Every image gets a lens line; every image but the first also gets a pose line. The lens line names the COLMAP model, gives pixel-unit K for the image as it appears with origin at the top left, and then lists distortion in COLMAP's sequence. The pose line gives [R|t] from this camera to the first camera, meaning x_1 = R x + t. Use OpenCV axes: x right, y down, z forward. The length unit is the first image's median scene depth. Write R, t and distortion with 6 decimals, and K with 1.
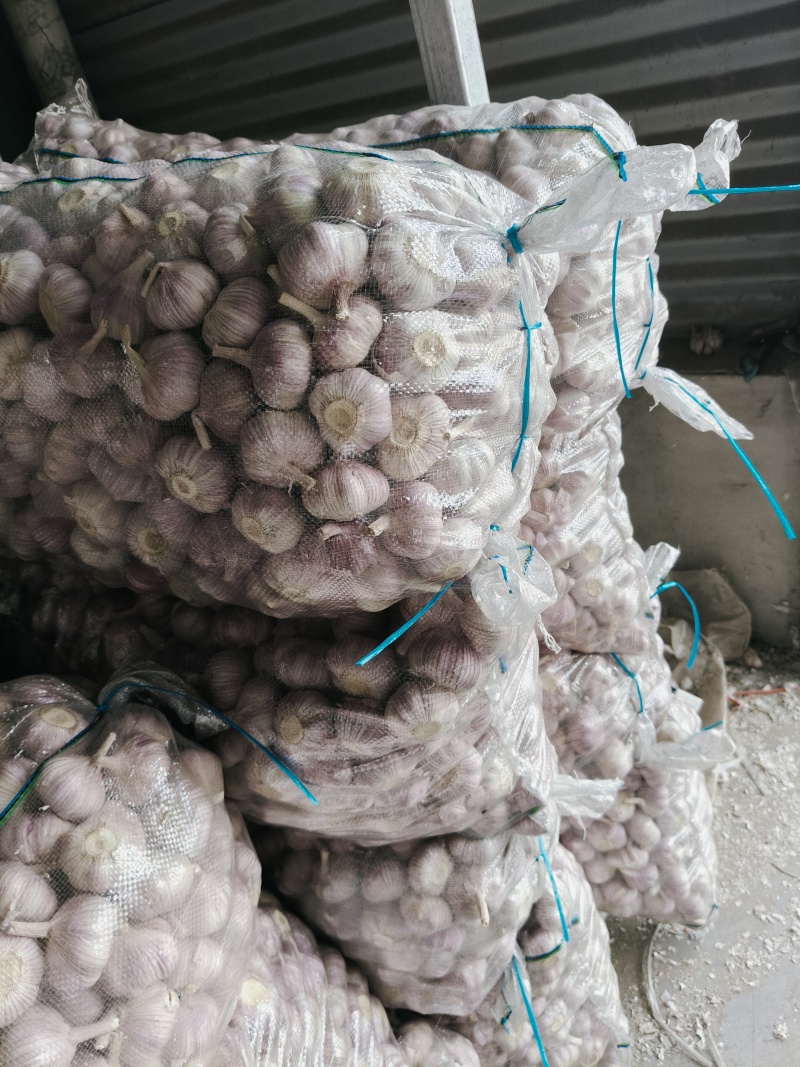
lens RADIAL K [[815.8, 0, 399.0], [0, 815.8, 532.1], [0, 0, 1]] dist [-0.034478, -0.008973]
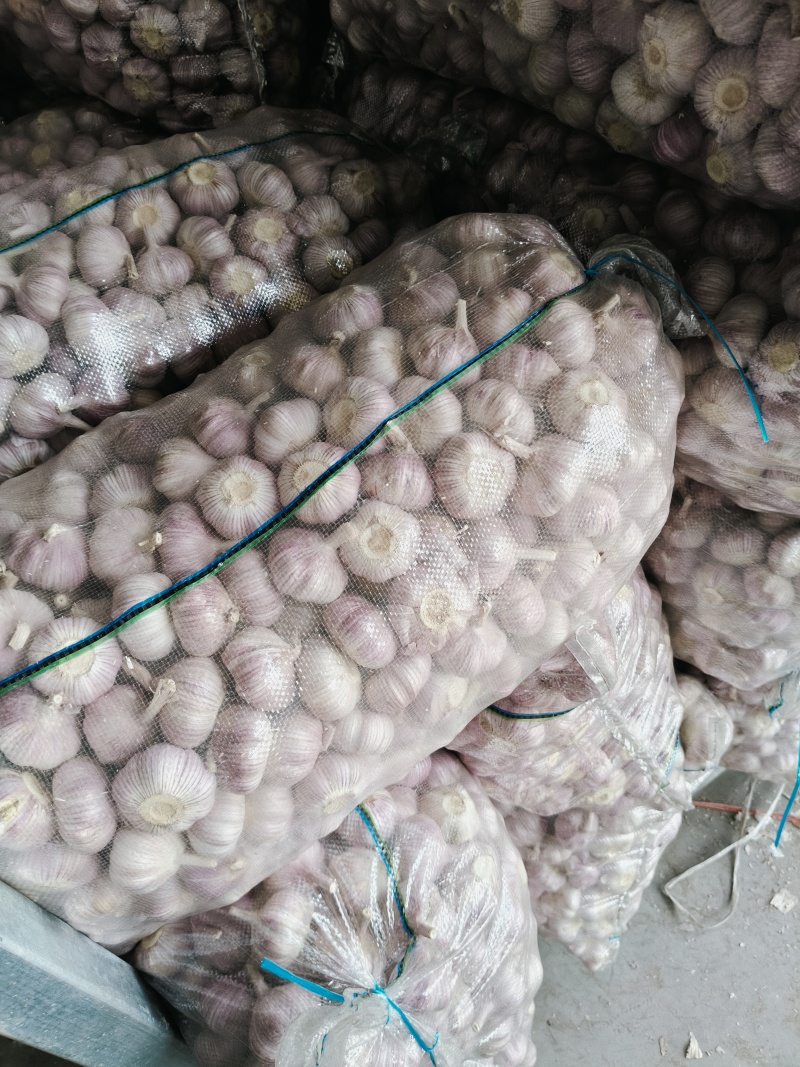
lens RADIAL K [[815.8, 0, 400.3], [0, 815.8, 534.9], [0, 0, 1]] dist [-0.034478, -0.008973]
pose [[0.914542, 0.360856, -0.182746, -0.314354], [-0.265404, 0.876276, 0.402120, 0.180988], [0.305244, -0.319254, 0.897164, -0.030584]]
